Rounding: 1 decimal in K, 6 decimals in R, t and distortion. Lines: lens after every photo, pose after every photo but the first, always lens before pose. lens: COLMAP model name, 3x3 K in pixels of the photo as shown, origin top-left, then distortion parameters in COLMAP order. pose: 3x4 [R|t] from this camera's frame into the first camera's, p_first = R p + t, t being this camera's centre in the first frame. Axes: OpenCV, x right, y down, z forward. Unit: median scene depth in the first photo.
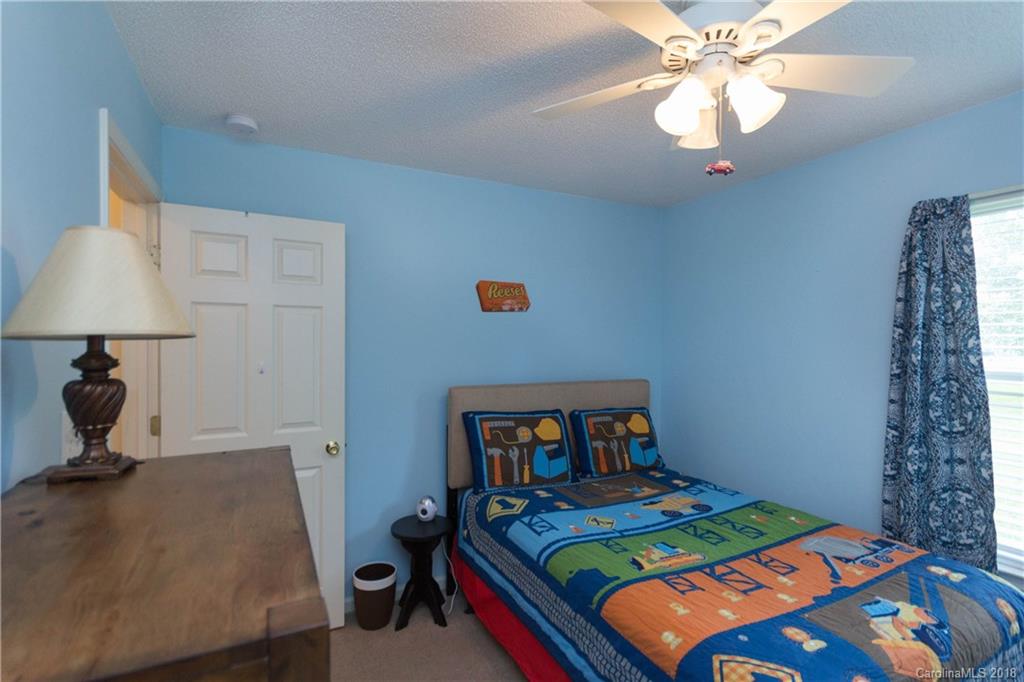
lens RADIAL K [[477.9, 0, 509.3], [0, 477.9, 344.9], [0, 0, 1]] dist [0.003215, -0.002997]
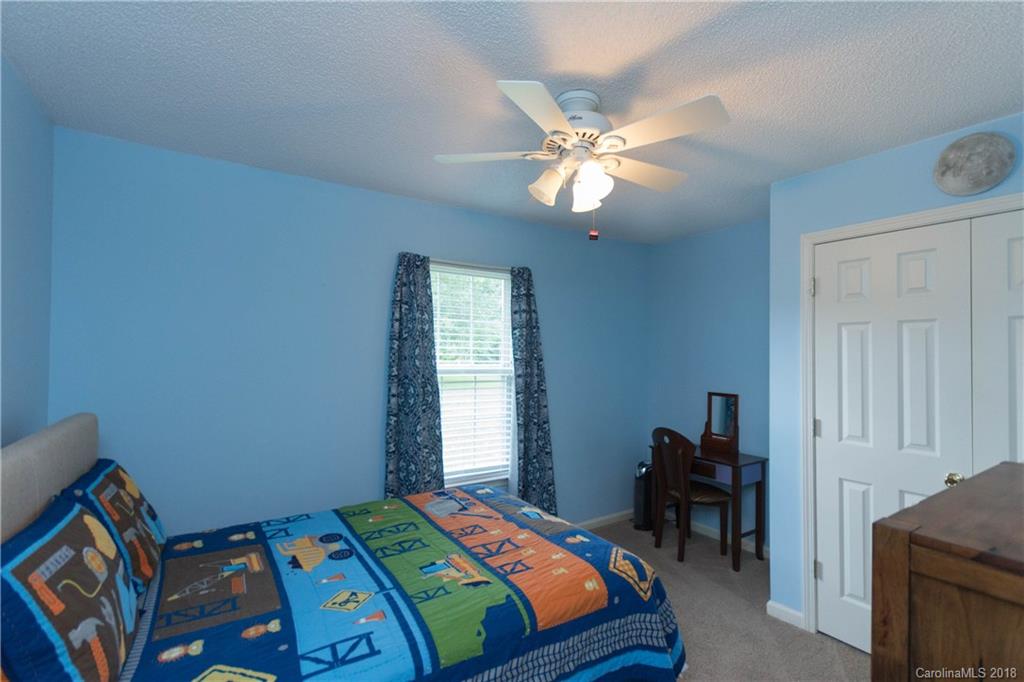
lens RADIAL K [[477.9, 0, 510.3], [0, 477.9, 343.3], [0, 0, 1]] dist [0.003215, -0.002997]
pose [[-0.125502, 0.008727, 0.992055, -0.636005], [-0.006428, 0.999933, -0.009609, -0.019268], [-0.992073, -0.007583, -0.125437, 0.947650]]
